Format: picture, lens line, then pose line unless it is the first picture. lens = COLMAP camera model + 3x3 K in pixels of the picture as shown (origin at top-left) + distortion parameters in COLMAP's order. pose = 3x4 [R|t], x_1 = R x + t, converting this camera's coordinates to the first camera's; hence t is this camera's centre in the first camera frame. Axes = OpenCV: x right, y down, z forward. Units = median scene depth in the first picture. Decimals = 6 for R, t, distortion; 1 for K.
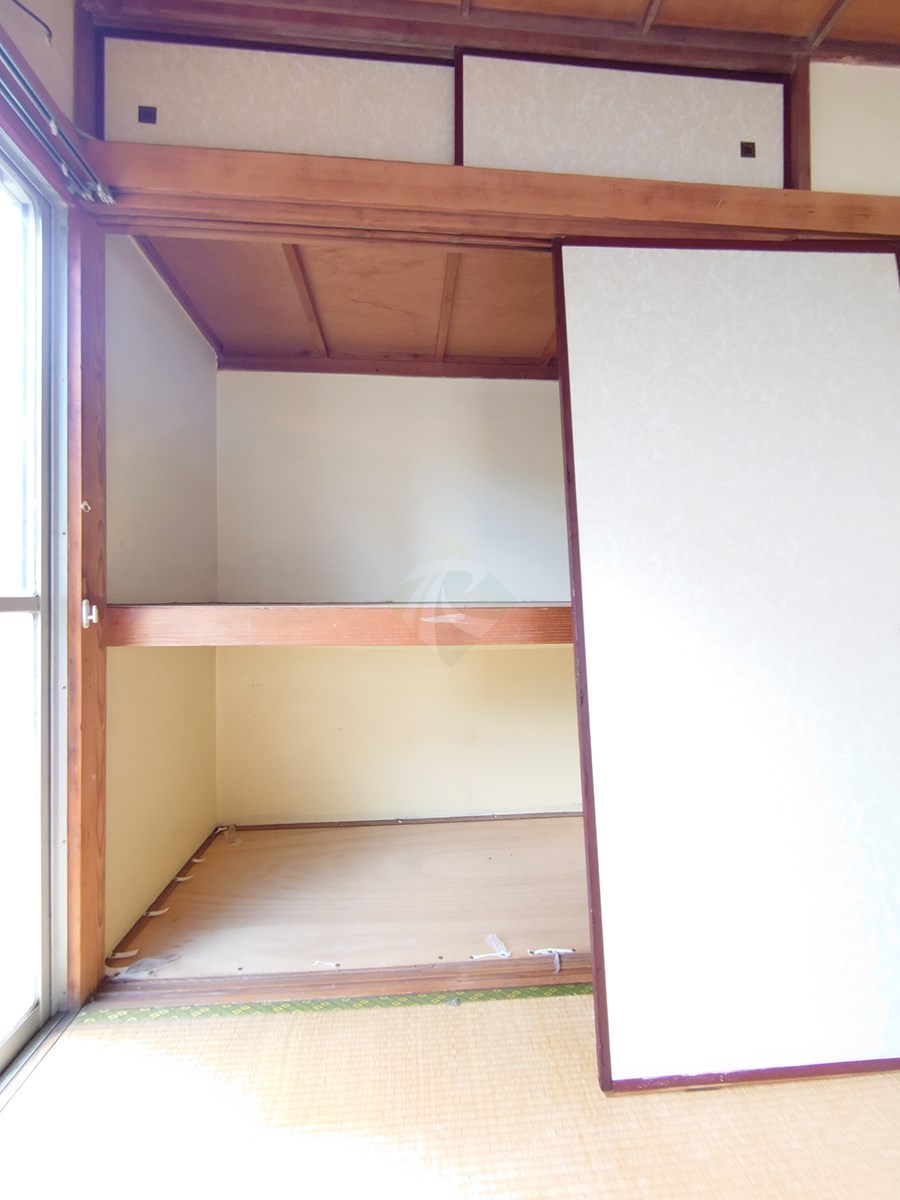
lens RADIAL K [[522.1, 0, 447.5], [0, 522.1, 598.7], [0, 0, 1]] dist [0.009997, -0.003288]
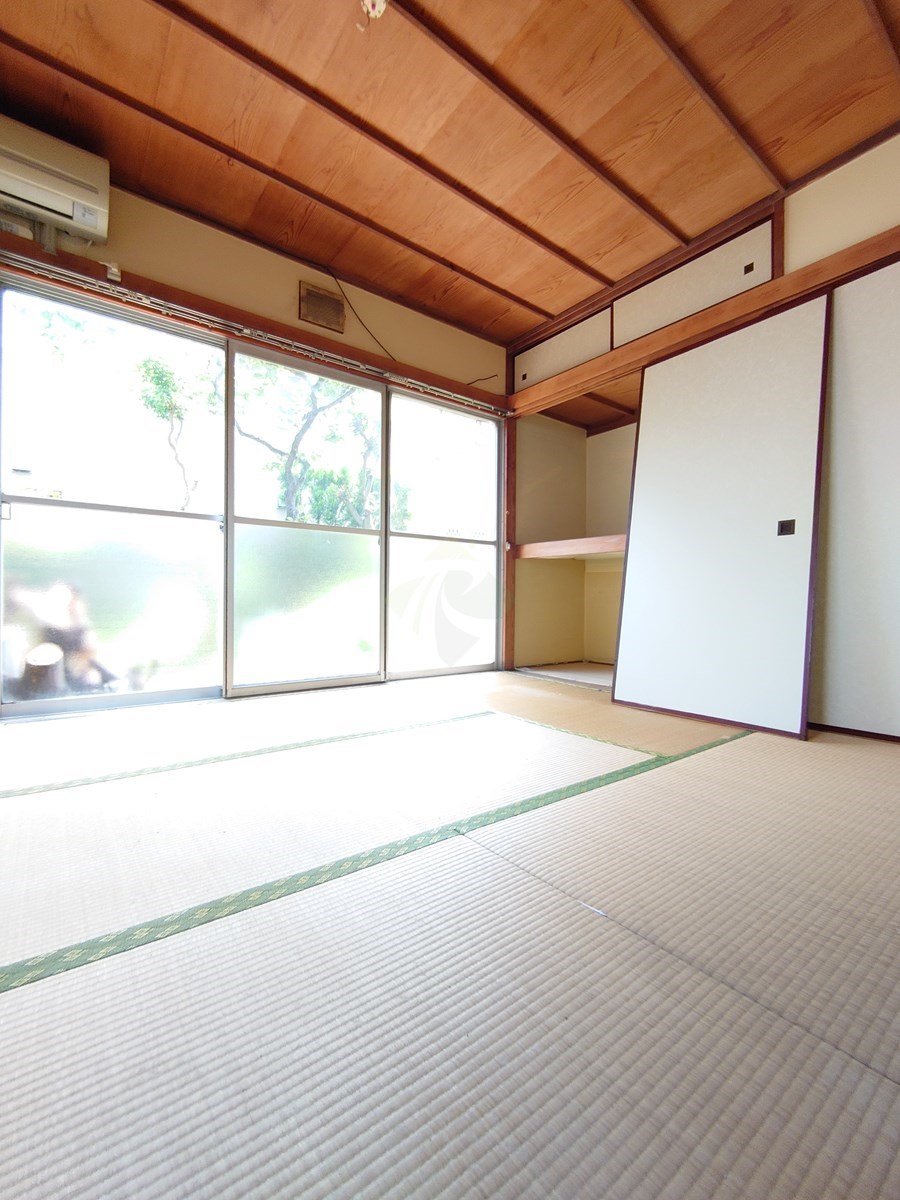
lens RADIAL K [[522.1, 0, 451.3], [0, 522.1, 594.9], [0, 0, 1]] dist [0.009997, -0.003288]
pose [[0.536088, 0.002022, -0.844159, 1.661873], [-0.006691, 0.999976, -0.001854, 0.306692], [0.844135, 0.006642, 0.536089, -0.897961]]
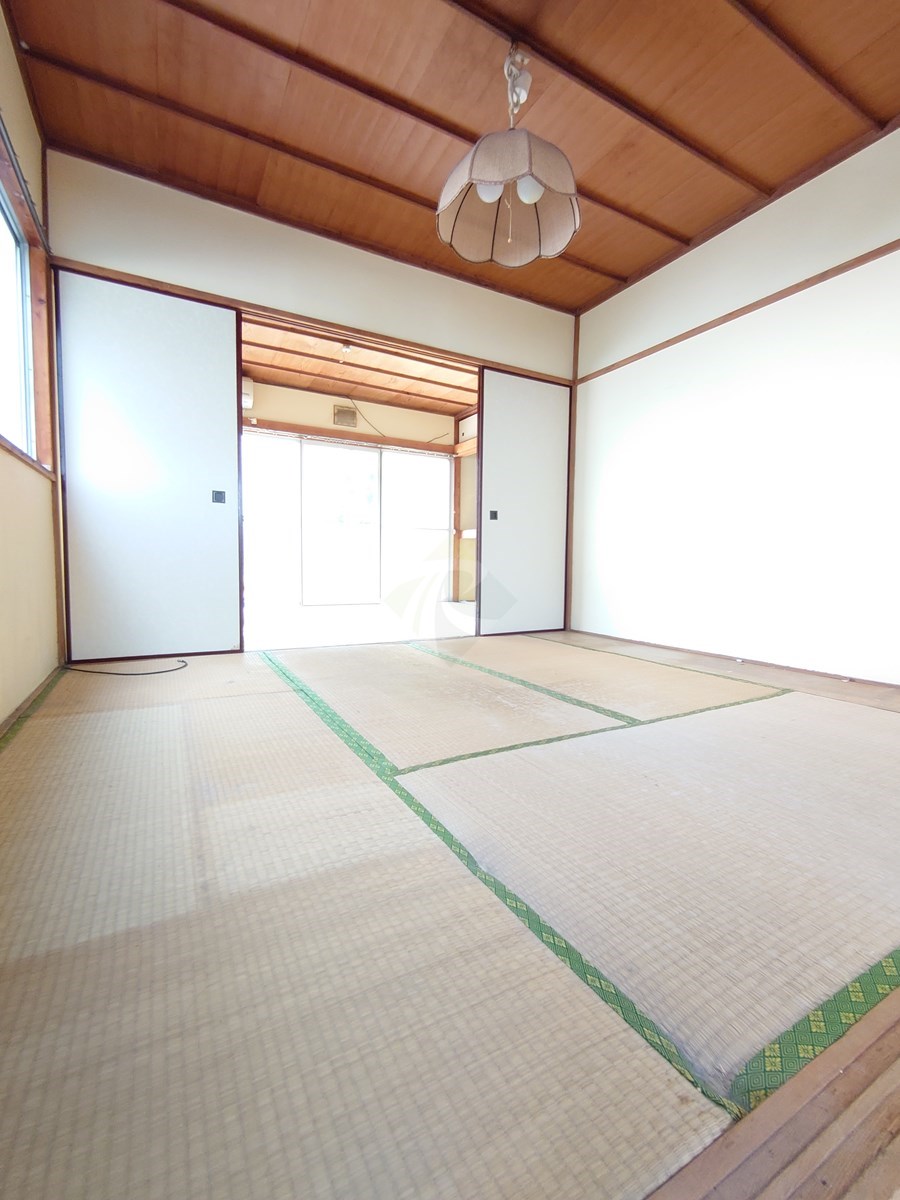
lens RADIAL K [[522.1, 0, 451.1], [0, 522.1, 600.9], [0, 0, 1]] dist [0.009997, -0.003288]
pose [[0.408161, 0.083128, -0.909117, 4.110850], [-0.010378, 0.996204, 0.086432, 0.263046], [0.912851, -0.025844, 0.407474, -1.221654]]
